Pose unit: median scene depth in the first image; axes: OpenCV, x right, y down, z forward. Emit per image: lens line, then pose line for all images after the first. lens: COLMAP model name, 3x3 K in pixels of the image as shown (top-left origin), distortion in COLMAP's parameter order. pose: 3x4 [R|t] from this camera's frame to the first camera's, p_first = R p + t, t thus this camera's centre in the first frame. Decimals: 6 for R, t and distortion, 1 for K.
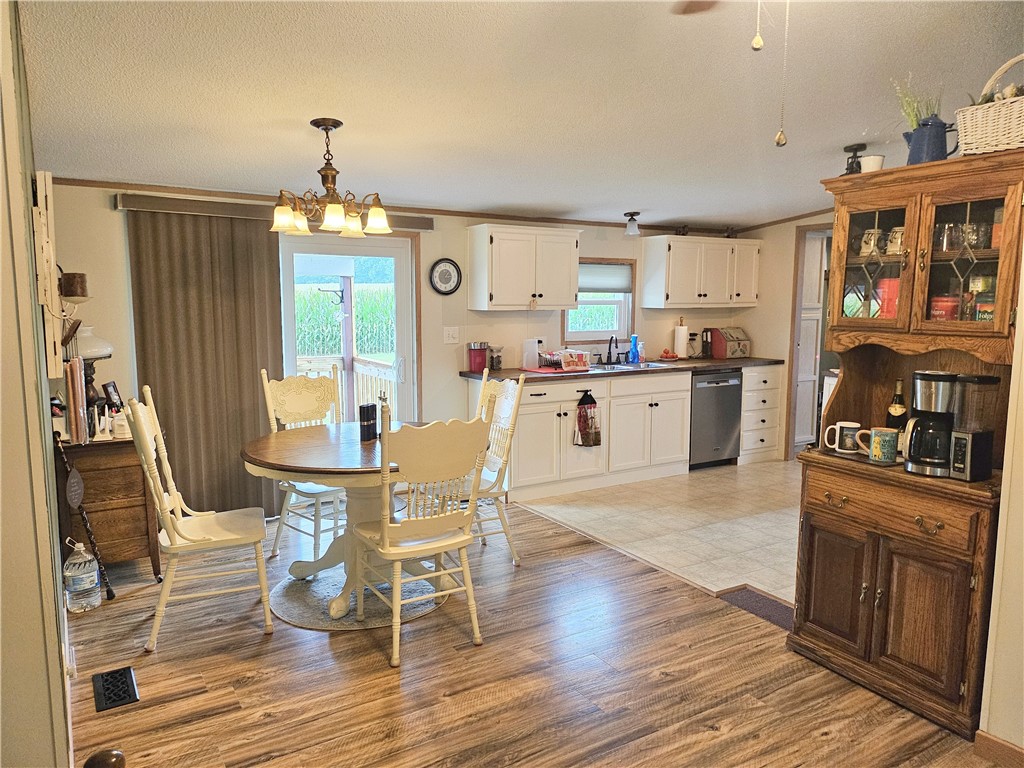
lens RADIAL K [[714.9, 0, 514.7], [0, 714.9, 386.3], [0, 0, 1]] dist [0.054414, -0.058169]
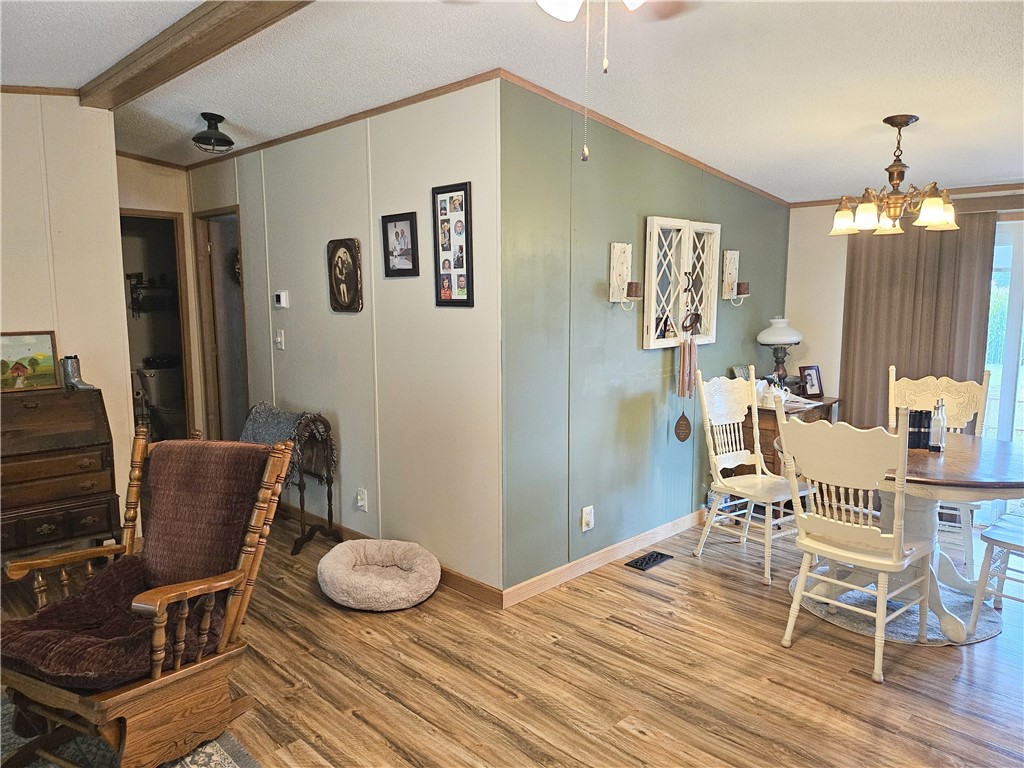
lens RADIAL K [[714.9, 0, 512.9], [0, 714.9, 384.7], [0, 0, 1]] dist [0.054414, -0.058169]
pose [[0.224074, 0.118280, -0.967368, 0.753211], [-0.118718, 0.988528, 0.093369, -0.042283], [0.967314, 0.093923, 0.235546, 0.346106]]
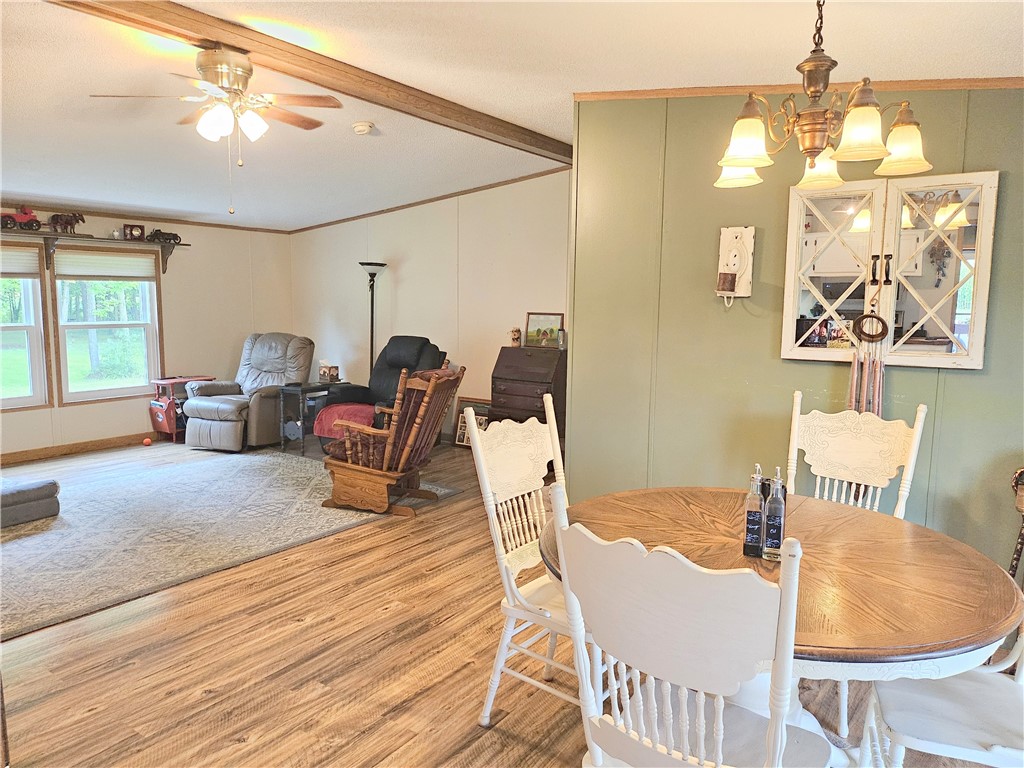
lens RADIAL K [[714.9, 0, 515.4], [0, 714.9, 381.9], [0, 0, 1]] dist [0.054414, -0.058169]
pose [[-0.918816, 0.032539, -0.393342, 0.239566], [-0.064392, 0.970885, 0.230730, -0.210925], [0.389397, 0.237327, -0.889970, 1.808376]]
